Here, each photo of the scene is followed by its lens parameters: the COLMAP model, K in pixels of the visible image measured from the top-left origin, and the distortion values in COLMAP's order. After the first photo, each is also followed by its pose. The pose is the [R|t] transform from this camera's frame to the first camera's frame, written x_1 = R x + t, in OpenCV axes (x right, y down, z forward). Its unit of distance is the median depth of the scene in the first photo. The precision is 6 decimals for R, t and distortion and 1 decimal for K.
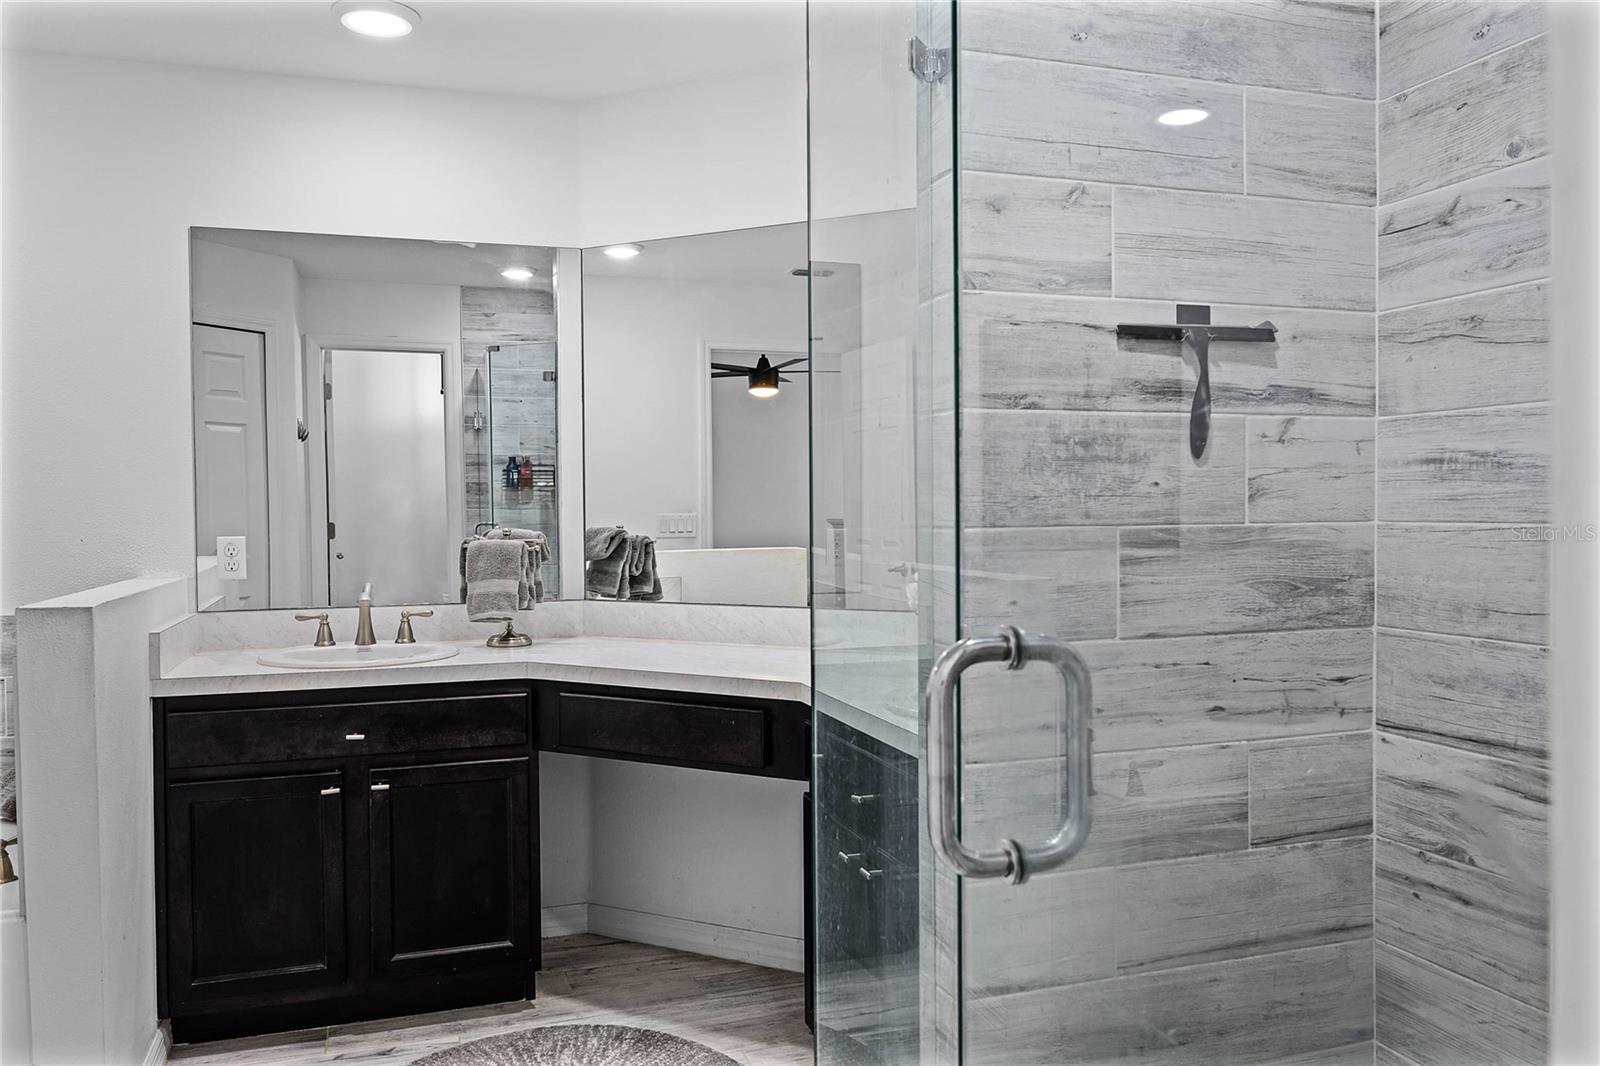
lens RADIAL K [[1219.2, 0, 799.8], [0, 1219.2, 529.1], [0, 0, 1]] dist [0.008438, -0.005956]
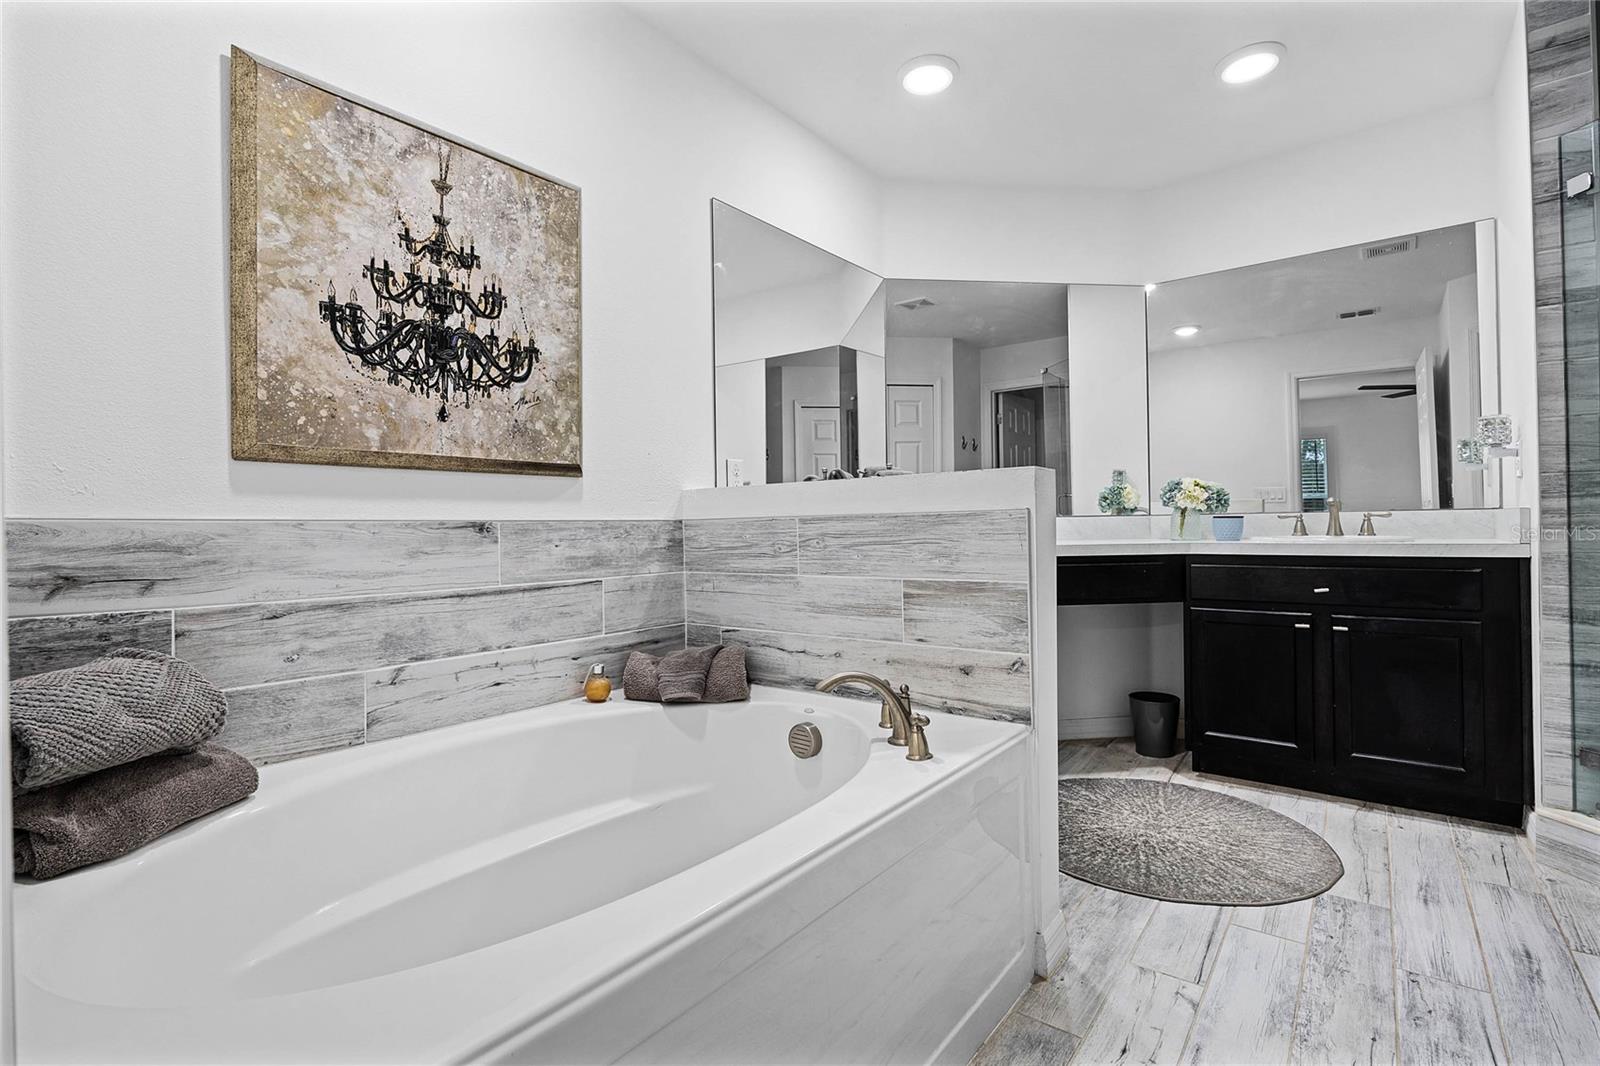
lens RADIAL K [[745.8, 0, 801.6], [0, 745.8, 531.1], [0, 0, 1]] dist [-0.005752, 0.000058]
pose [[0.829639, -0.009574, 0.558218, -0.814019], [0.019904, 0.999725, -0.012437, 0.087114], [-0.557945, 0.021429, 0.829601, 0.346171]]
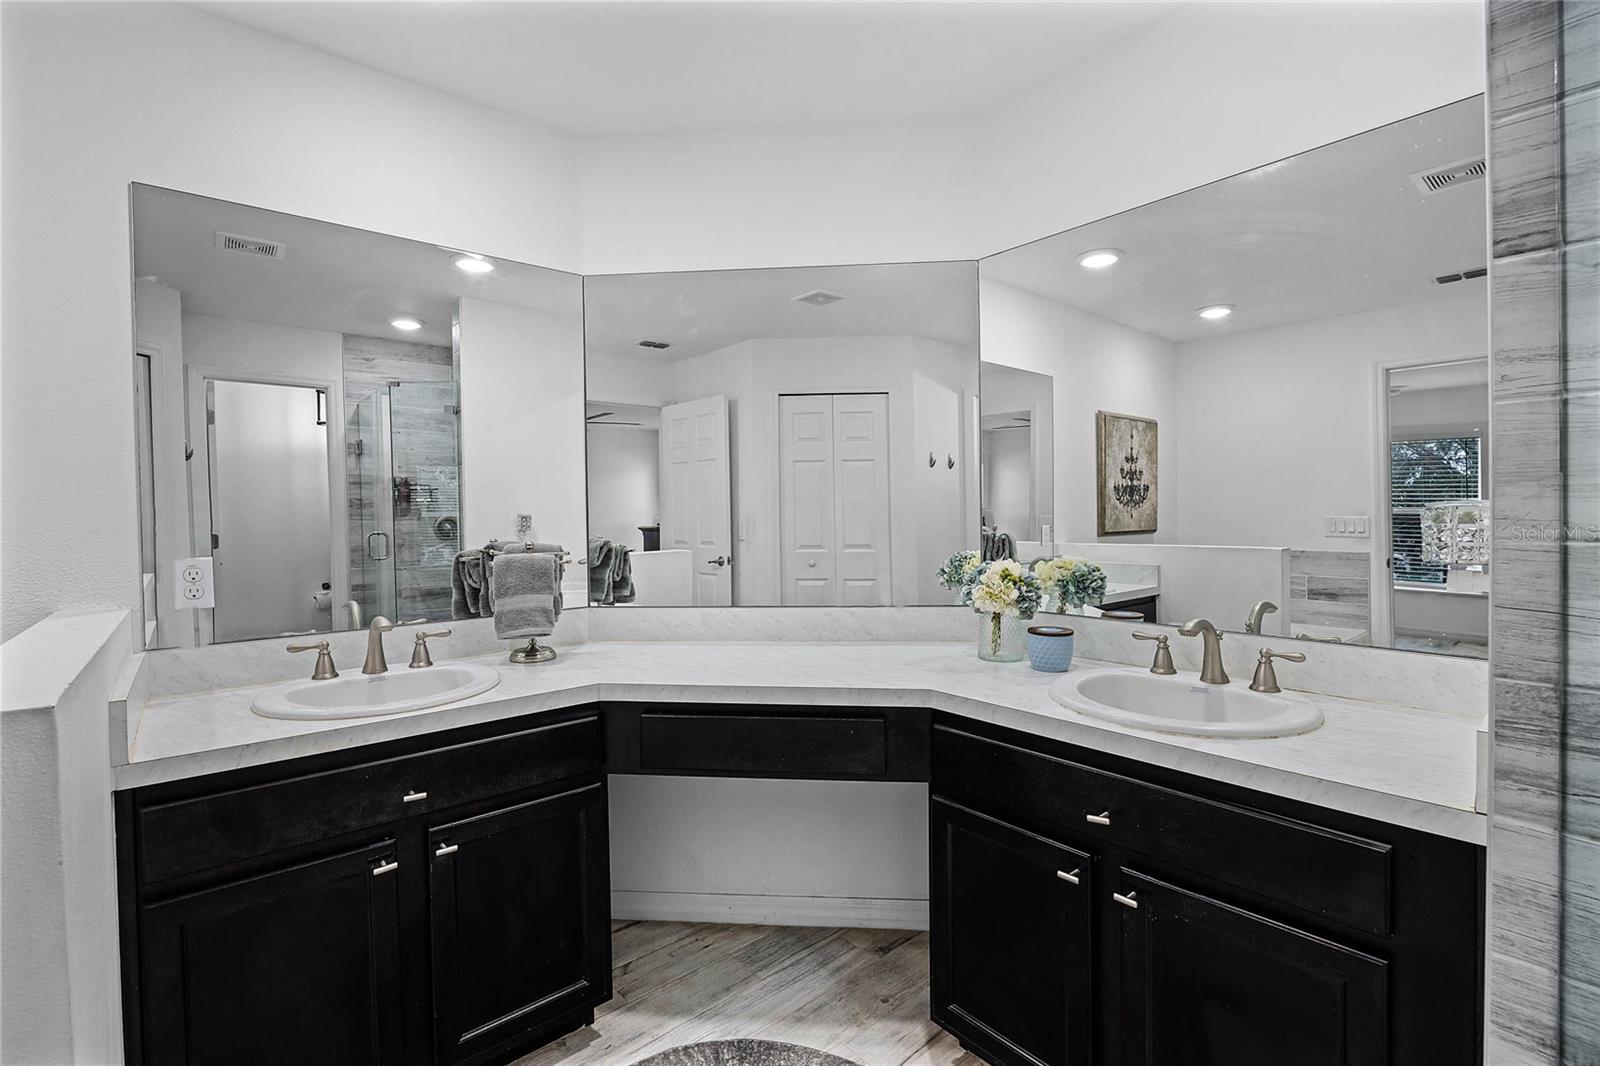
lens RADIAL K [[715.9, 0, 800.8], [0, 715.9, 529.7], [0, 0, 1]] dist [-0.009321, 0.000035]
pose [[0.926797, -0.011886, 0.375375, -0.256217], [0.011726, 0.999928, 0.002709, -0.009649], [-0.375380, 0.001891, 0.926869, 0.381546]]
